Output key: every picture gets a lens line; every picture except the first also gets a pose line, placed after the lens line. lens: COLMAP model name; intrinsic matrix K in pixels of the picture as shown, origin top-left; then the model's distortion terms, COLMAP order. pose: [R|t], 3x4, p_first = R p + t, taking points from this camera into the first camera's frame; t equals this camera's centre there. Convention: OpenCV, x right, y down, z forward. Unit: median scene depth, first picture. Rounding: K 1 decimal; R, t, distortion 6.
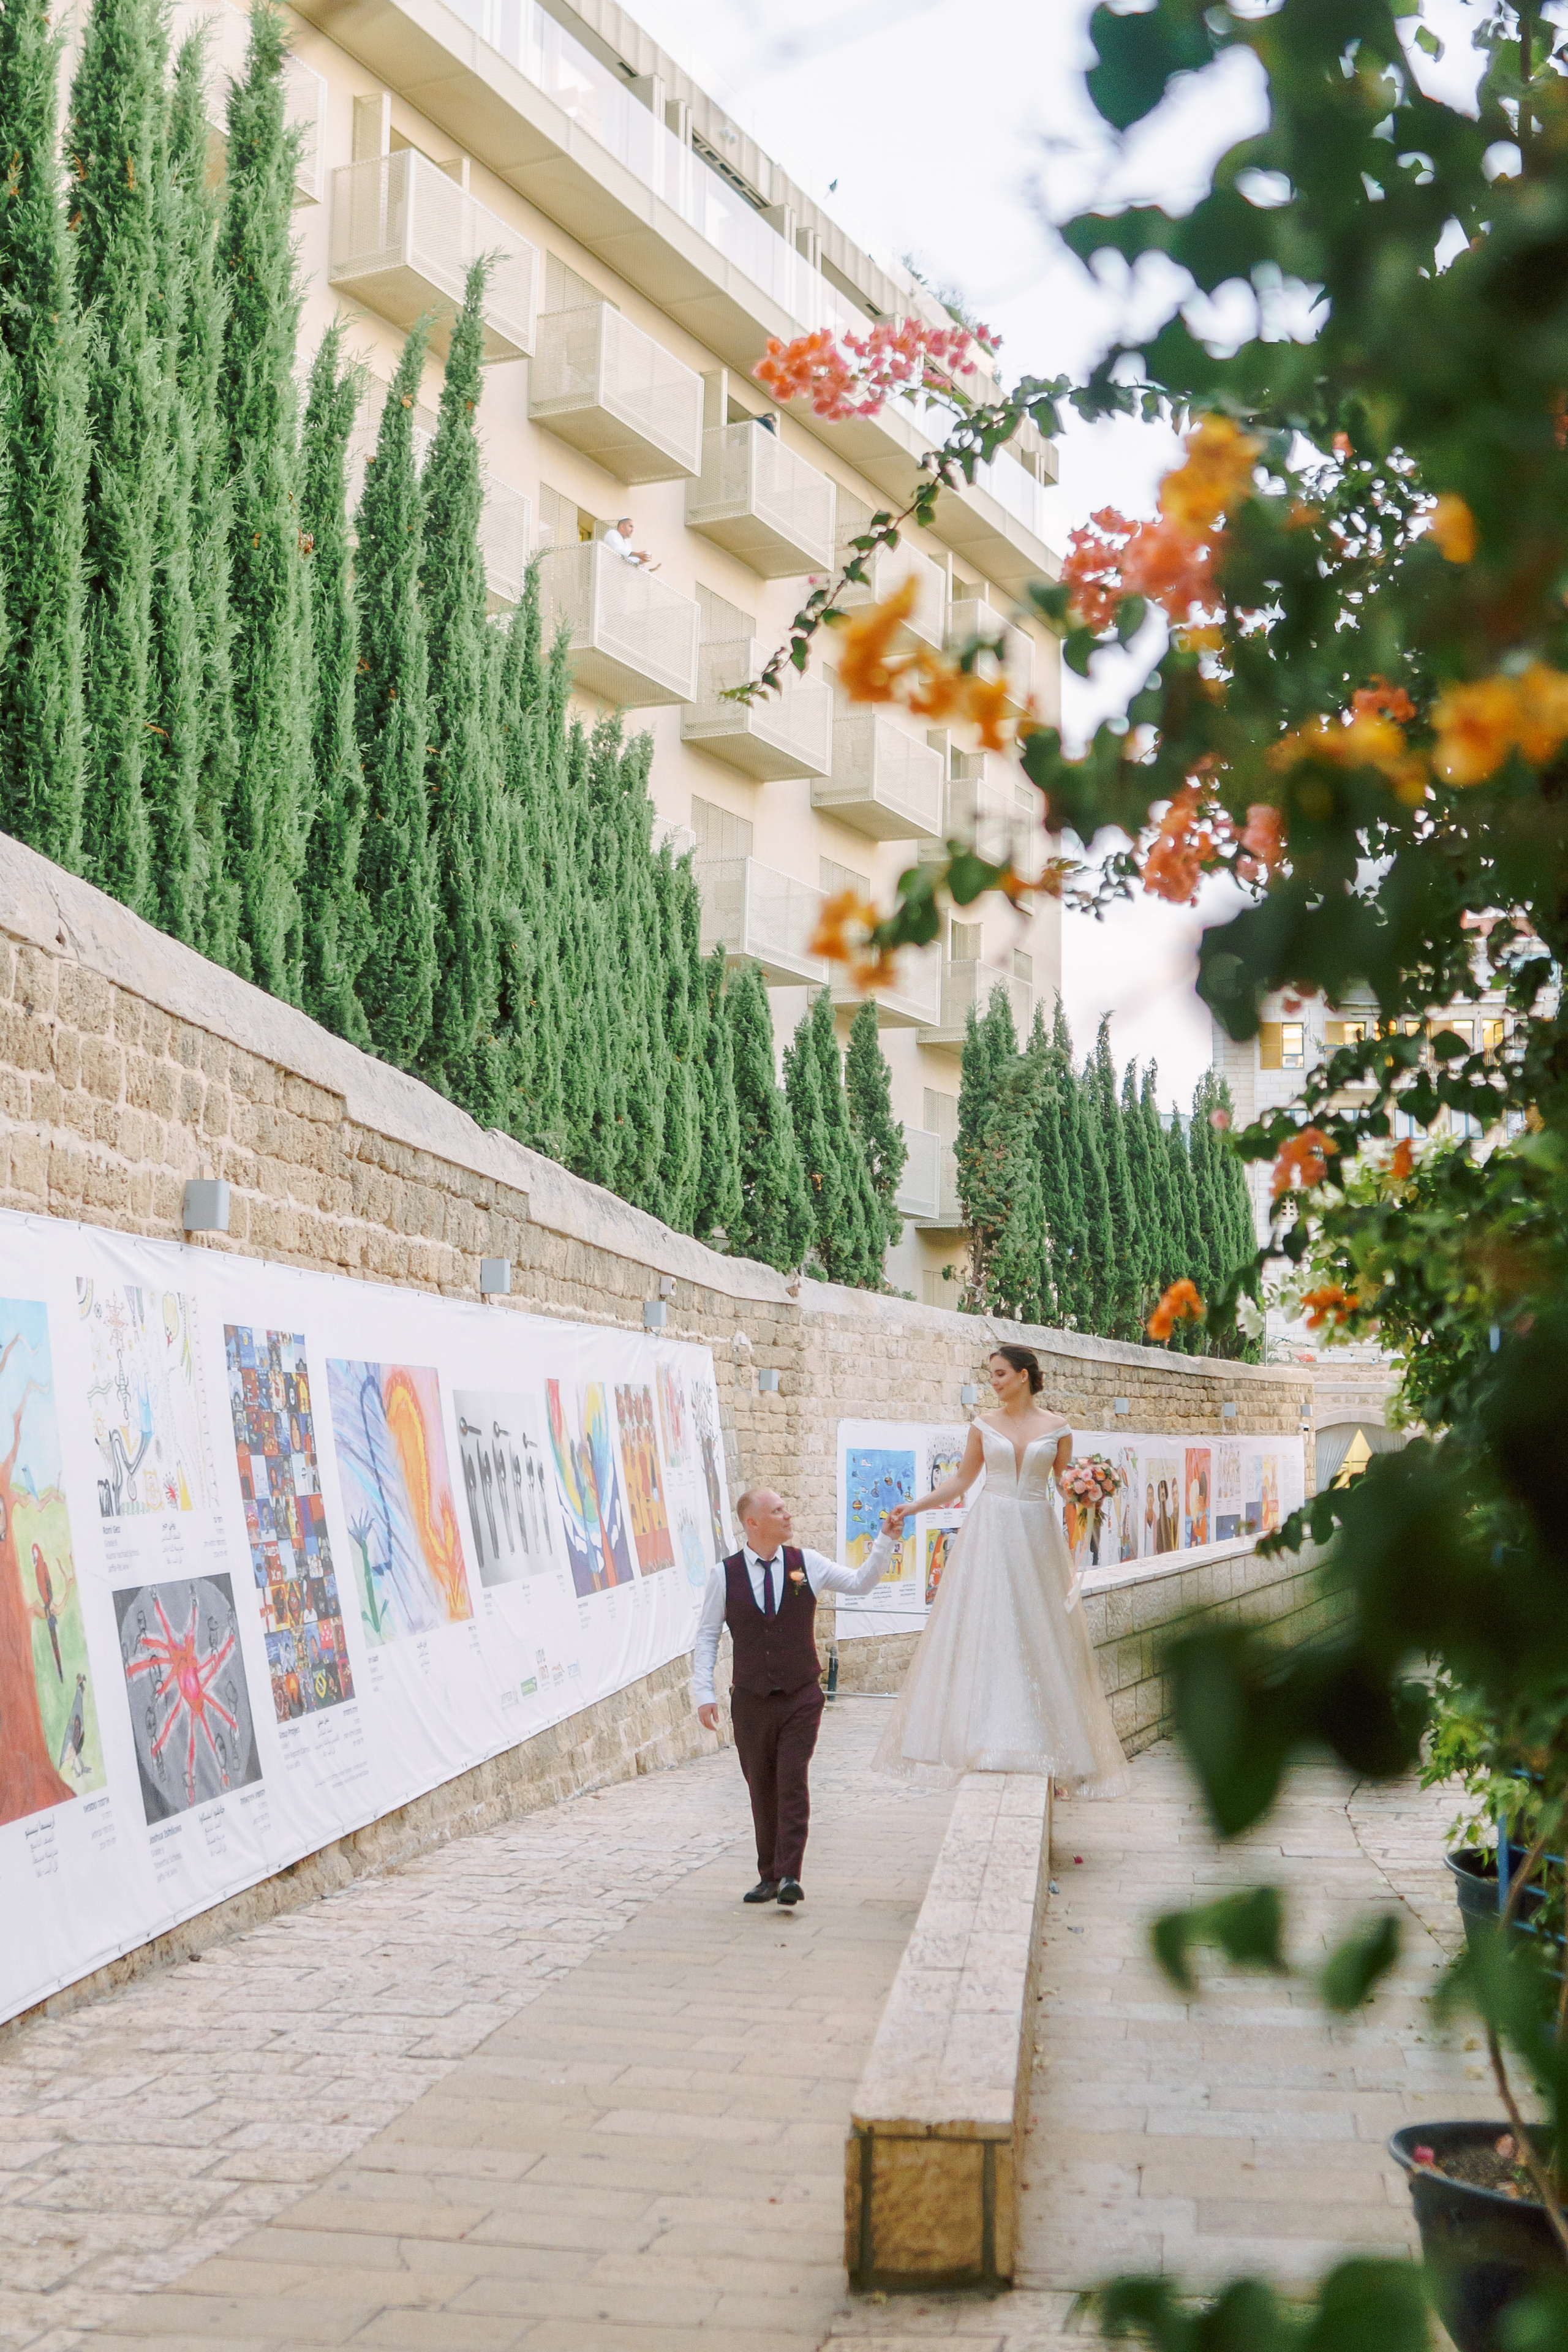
lens RADIAL K [[2545.0, 0, 784.0], [0, 2545.0, 1176.0], [0, 0, 1]] dist [-0.006545, -0.009024]
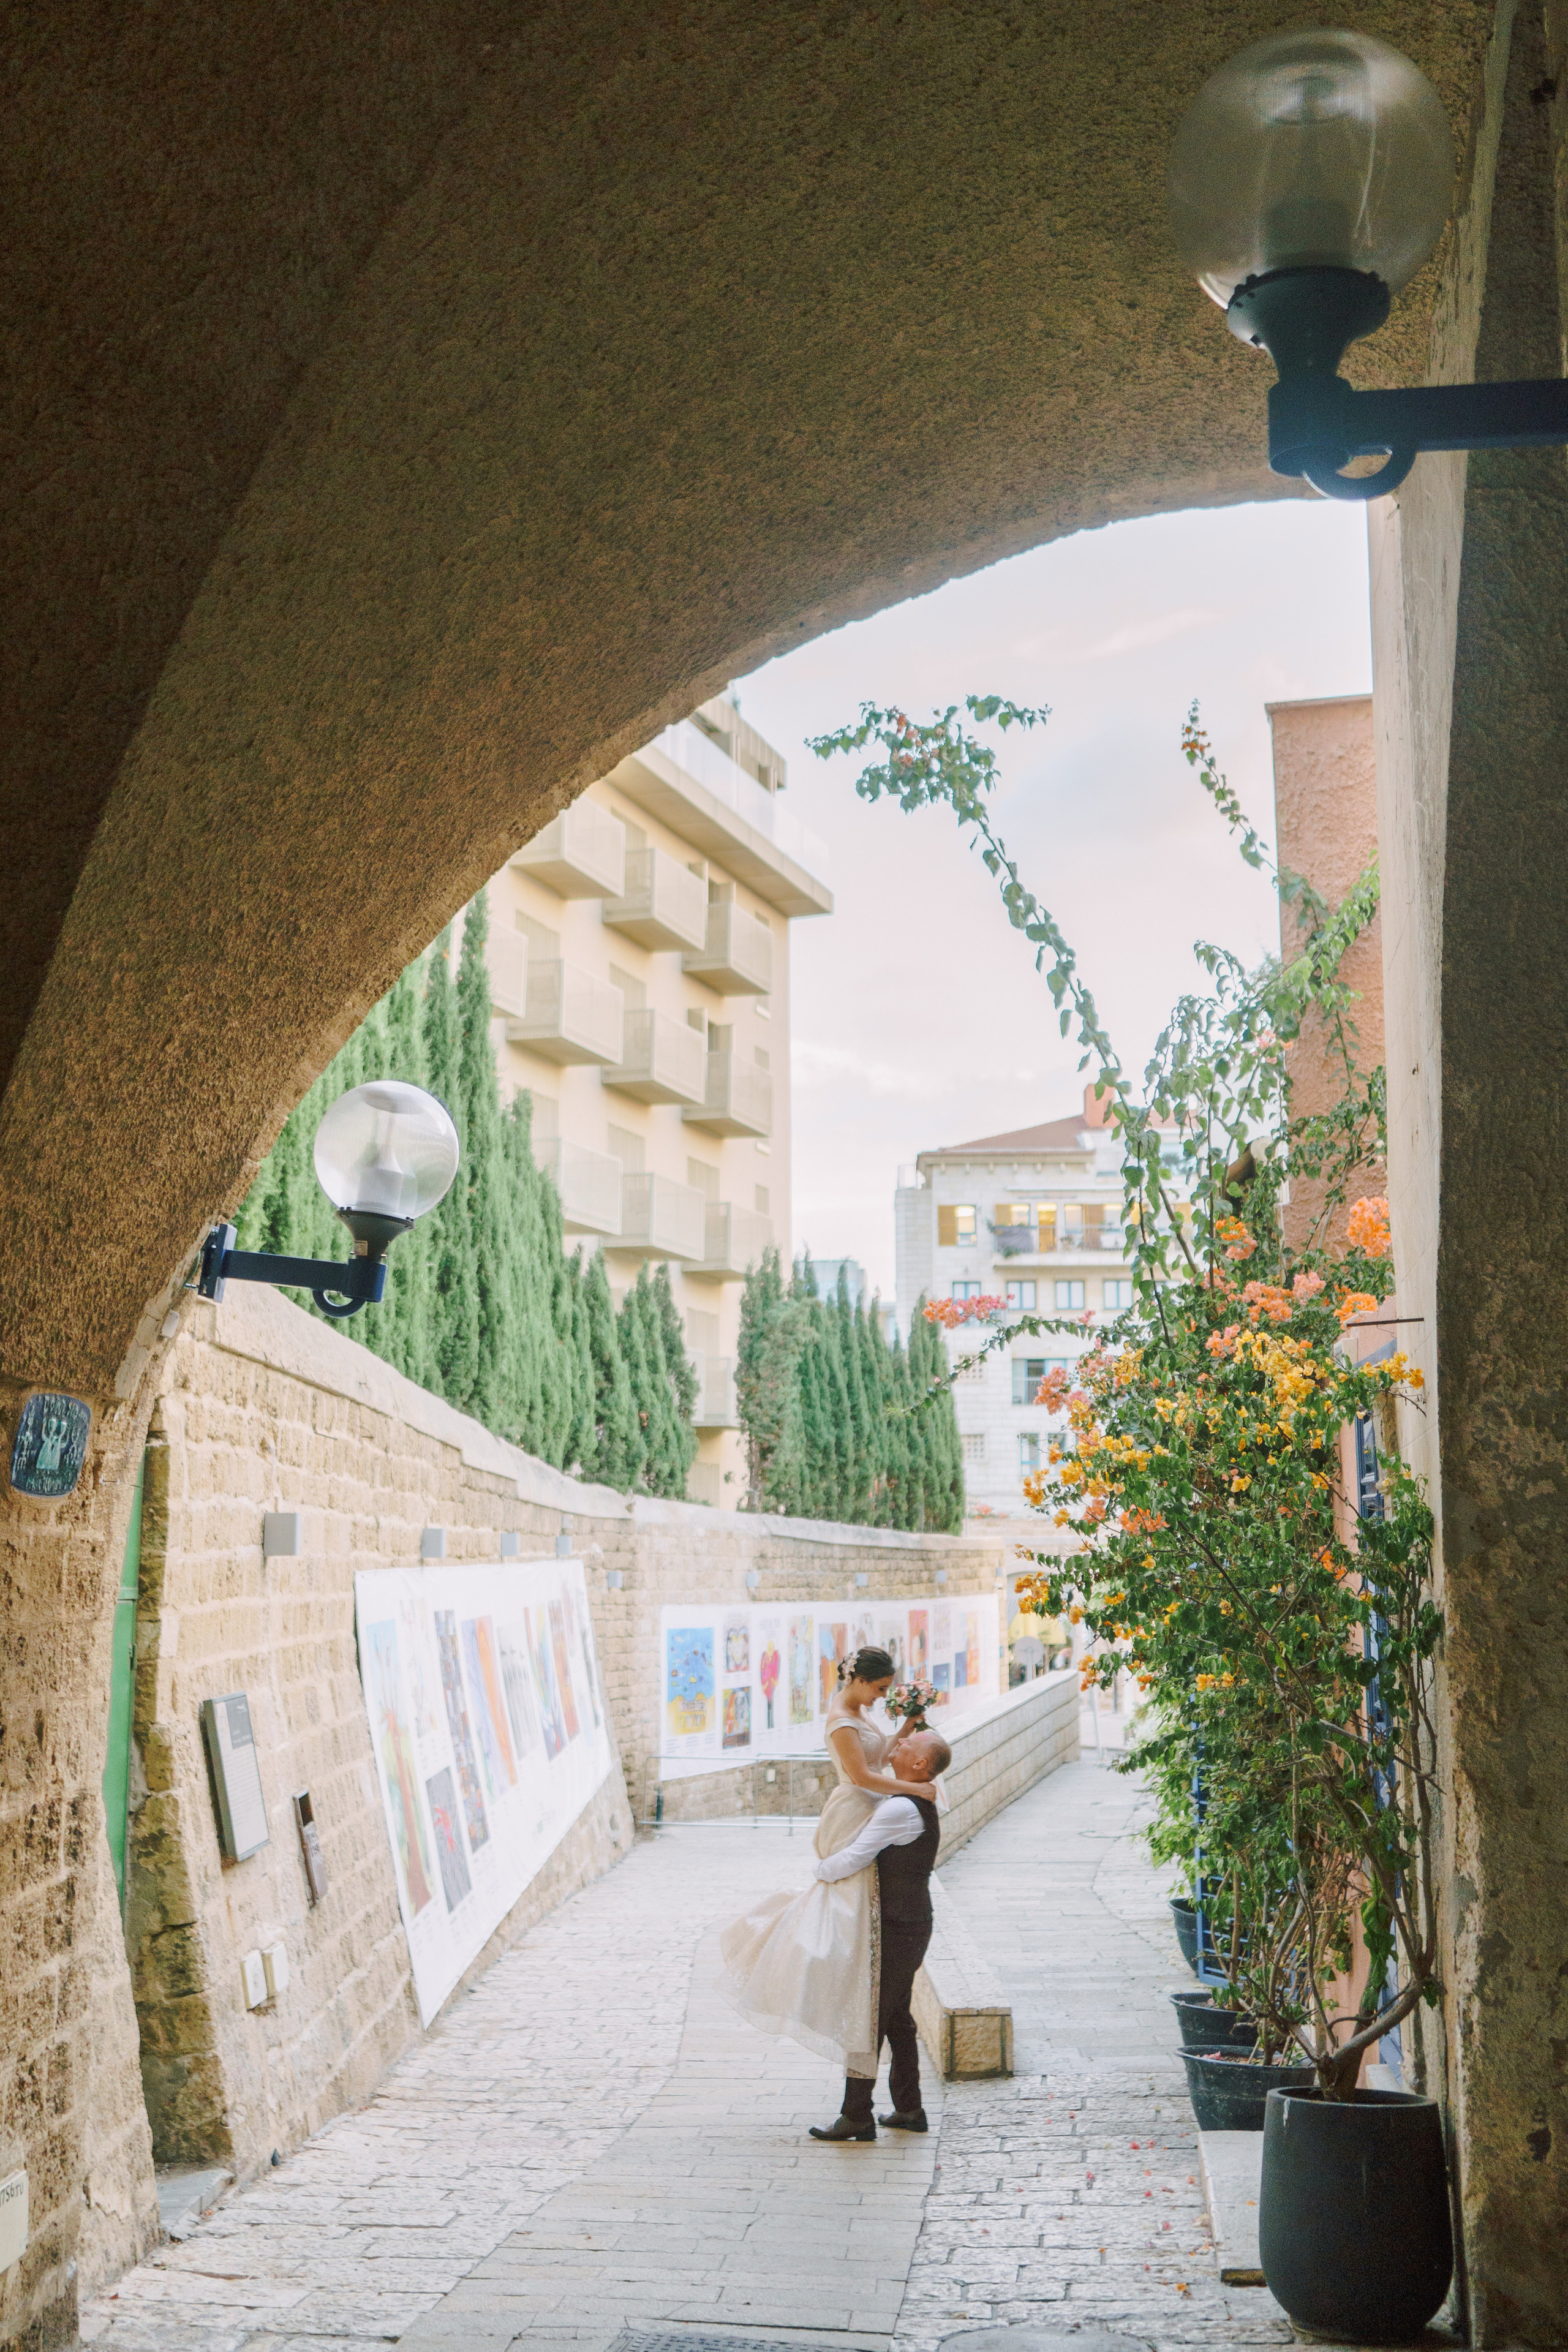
lens RADIAL K [[2545.0, 0, 784.0], [0, 2545.0, 1176.0], [0, 0, 1]] dist [-0.006545, -0.009024]
pose [[0.990614, 0.003314, 0.136647, -0.082165], [0.002875, 0.998980, -0.045069, -0.055287], [-0.136657, 0.045039, 0.989594, -0.250543]]
